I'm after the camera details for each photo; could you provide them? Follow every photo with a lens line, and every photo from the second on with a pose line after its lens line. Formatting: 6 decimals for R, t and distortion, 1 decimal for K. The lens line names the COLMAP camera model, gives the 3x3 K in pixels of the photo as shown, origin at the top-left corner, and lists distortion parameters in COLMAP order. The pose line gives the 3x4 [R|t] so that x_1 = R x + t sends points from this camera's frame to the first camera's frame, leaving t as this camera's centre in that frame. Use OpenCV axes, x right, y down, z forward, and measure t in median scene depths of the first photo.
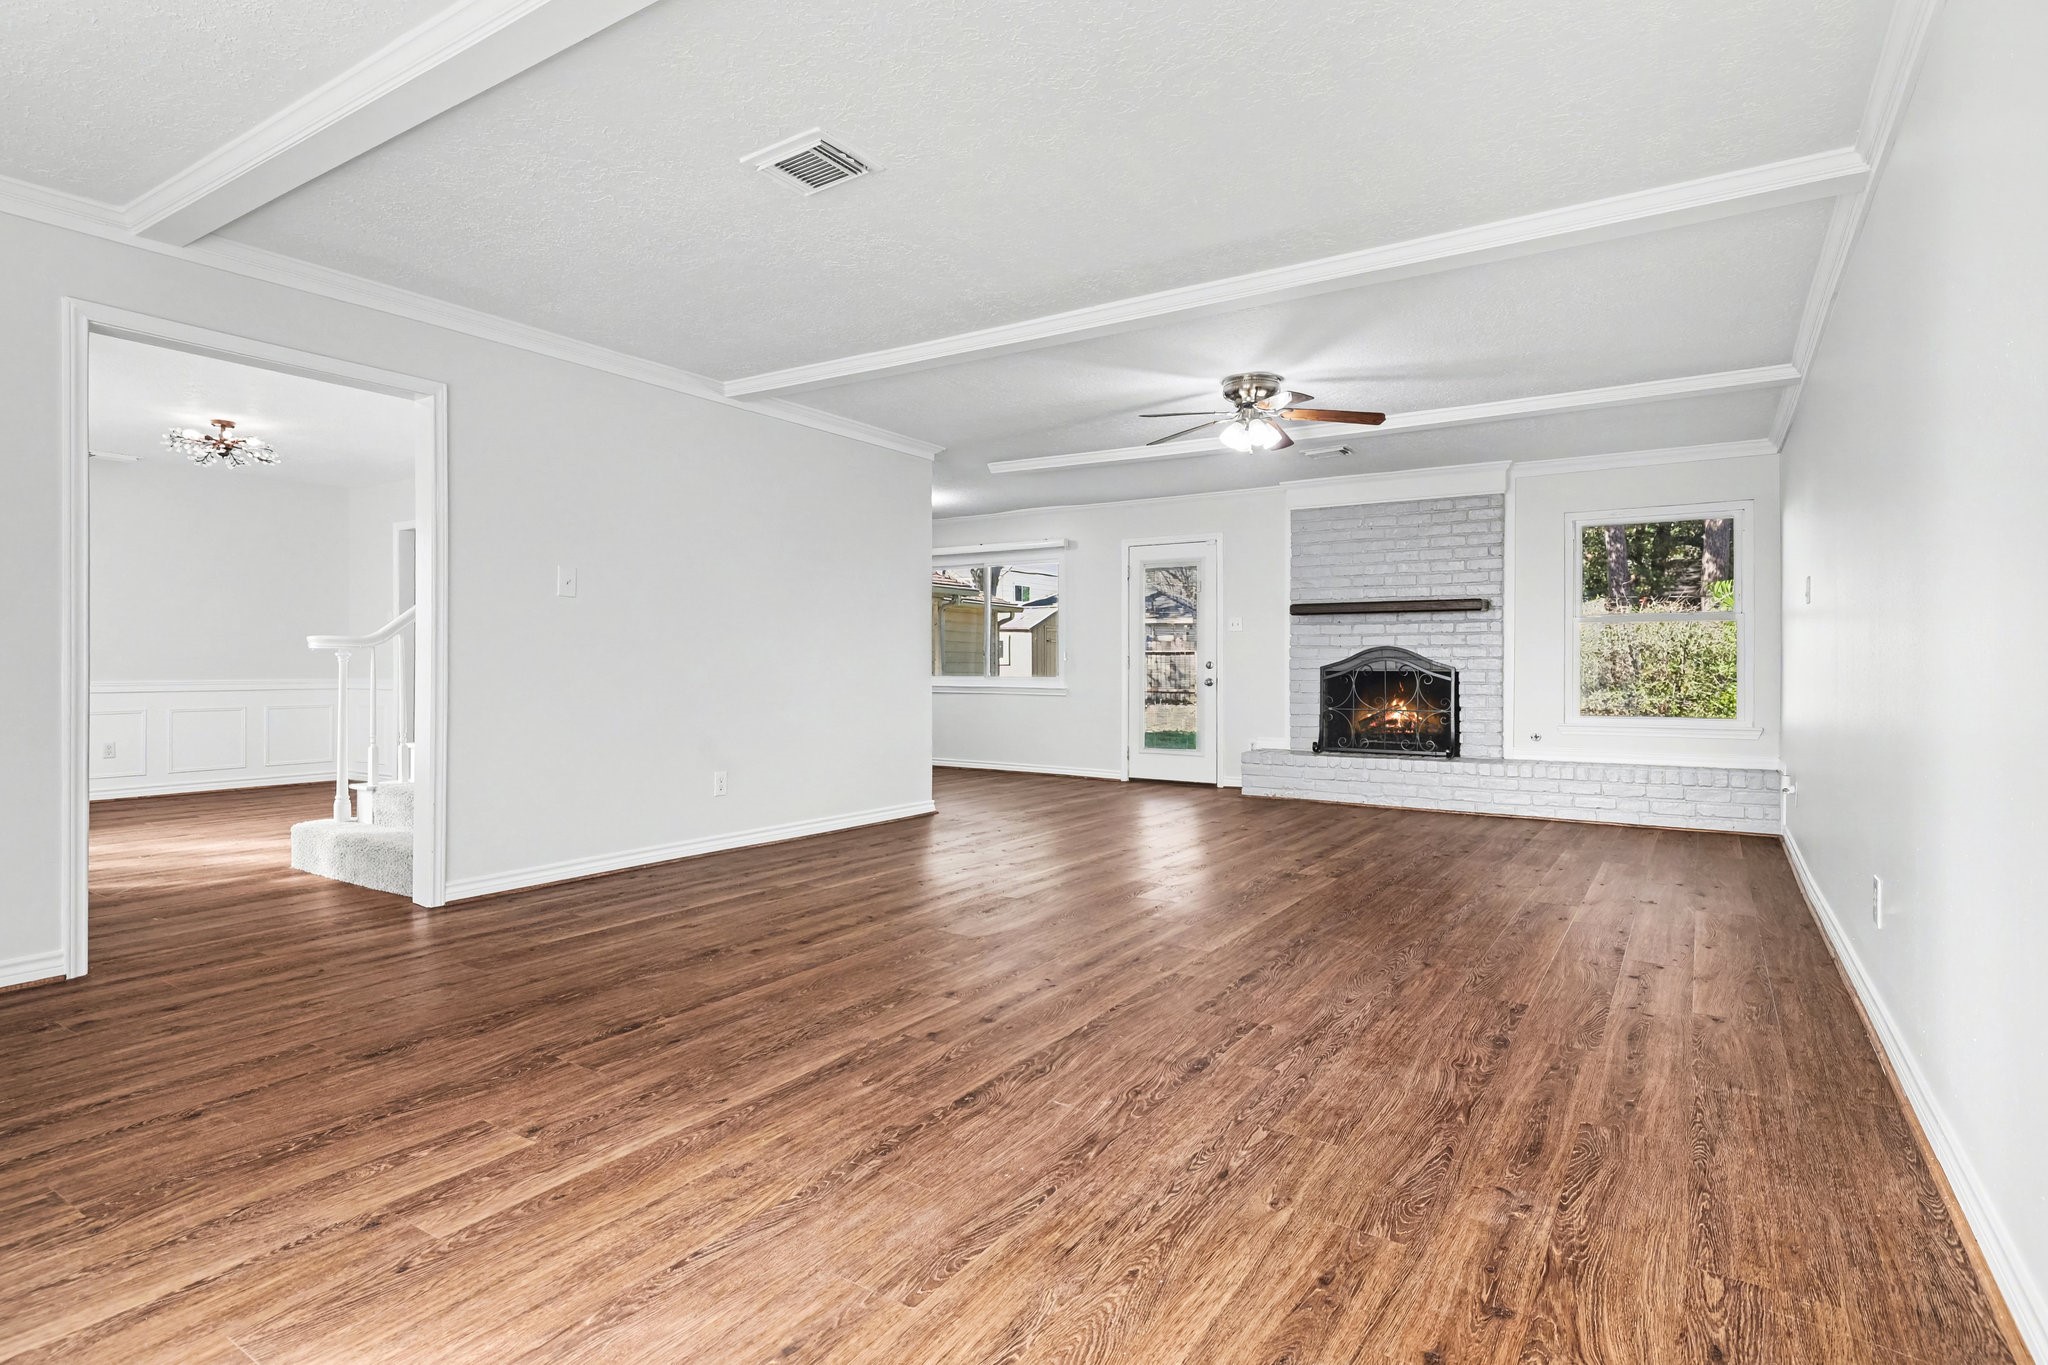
lens RADIAL K [[1083.1, 0, 1153.1], [0, 1083.1, 656.0], [0, 0, 1]] dist [0.006587, -0.002128]
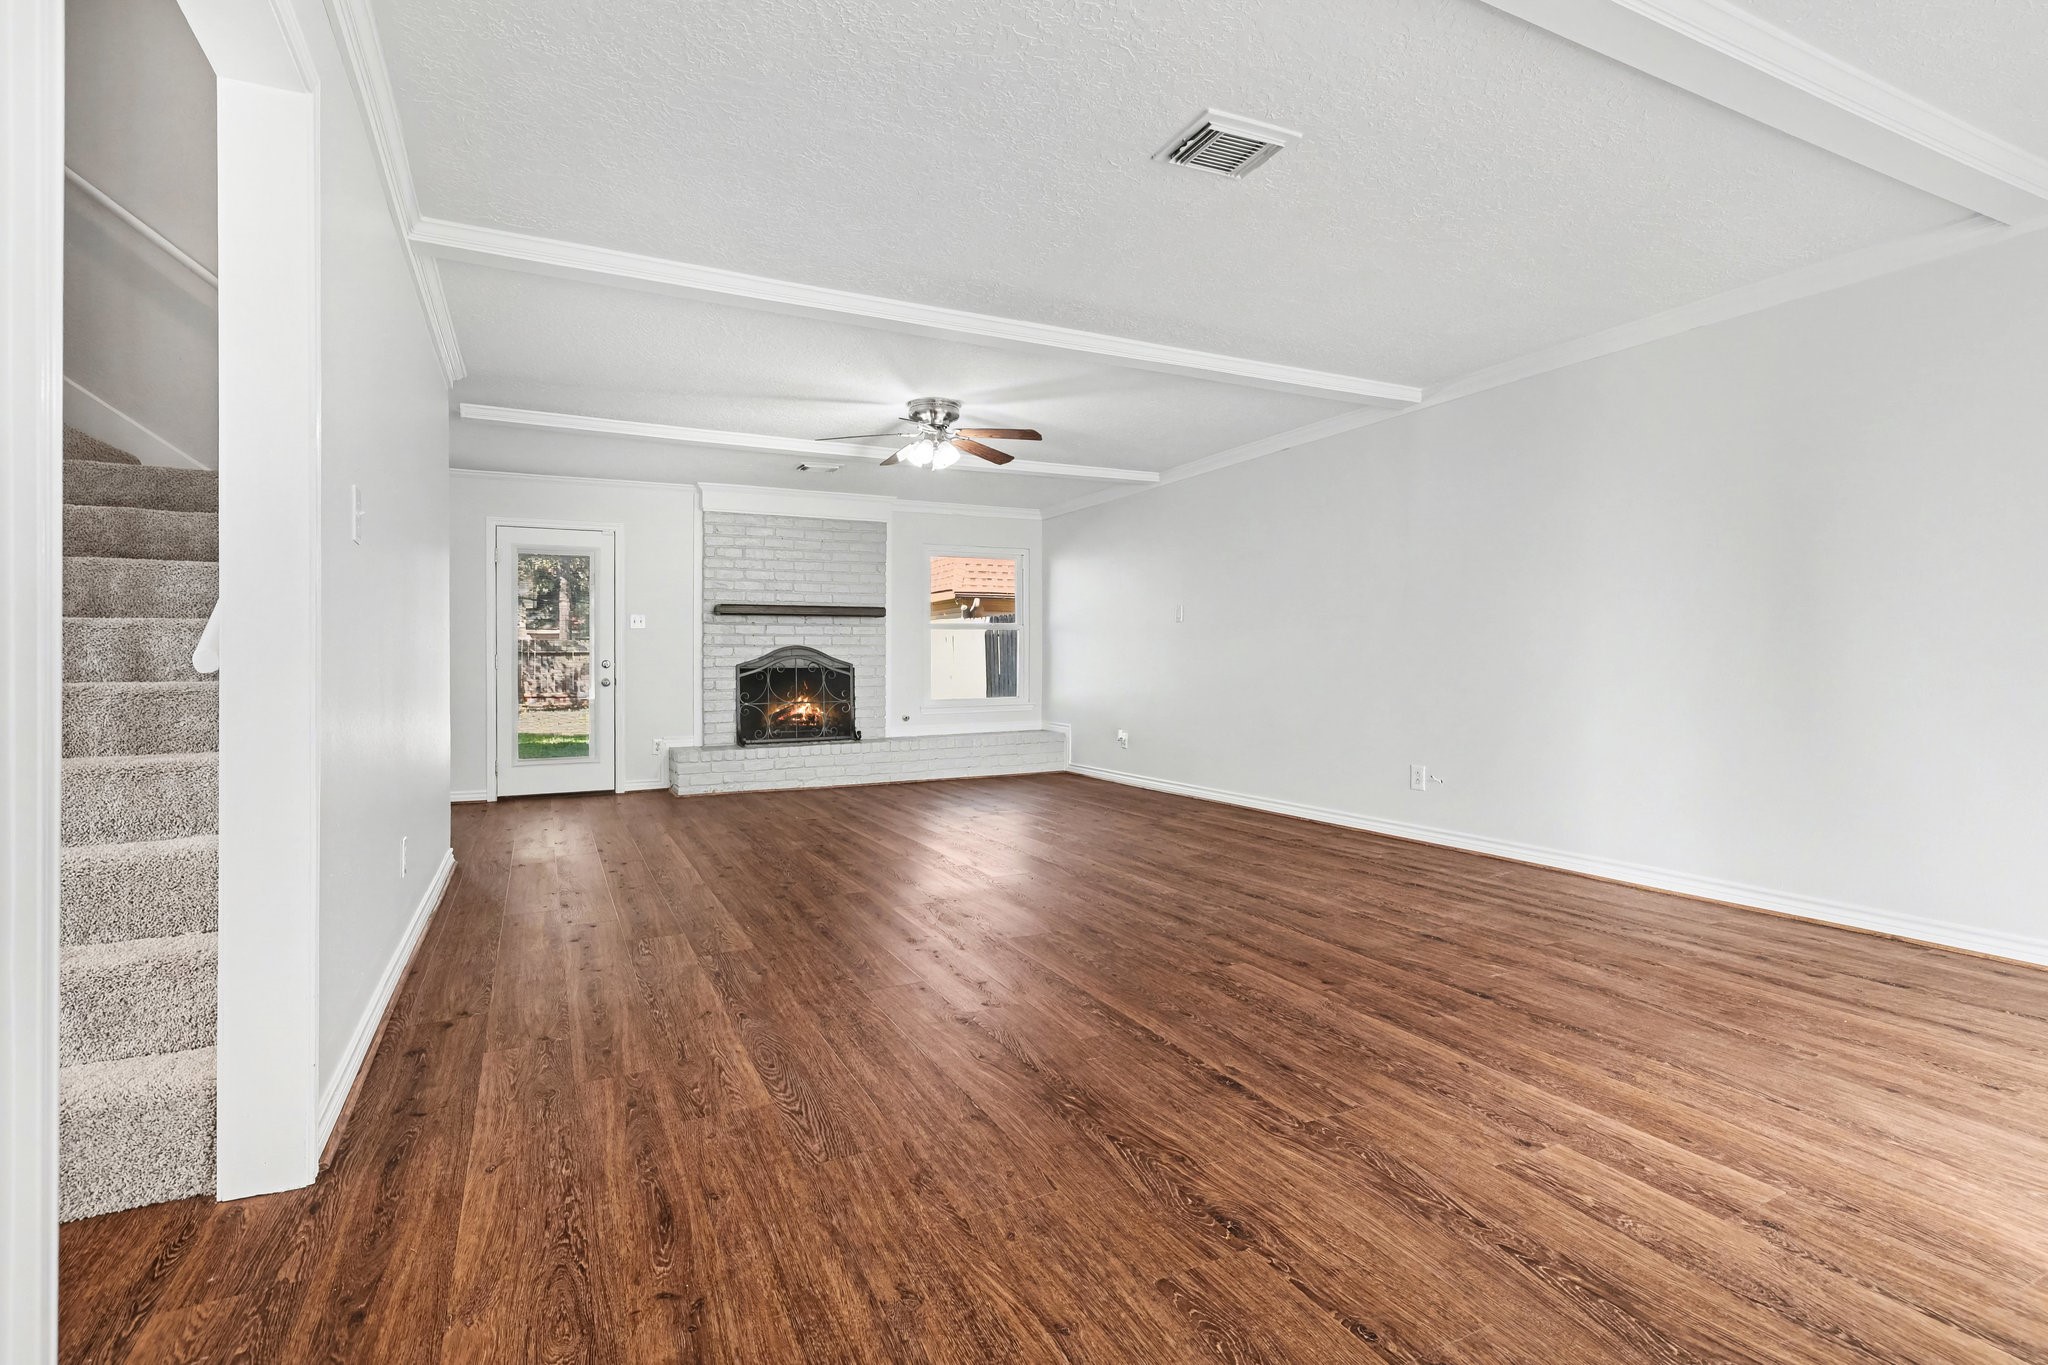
lens RADIAL K [[924.4, 0, 1015.1], [0, 924.4, 676.0], [0, 0, 1]] dist [0.005035, 0.000236]
pose [[0.538103, -0.020110, 0.842639, -1.126139], [0.001773, 0.999740, 0.022727, 0.002437], [-0.842878, -0.010736, 0.537998, 0.709905]]
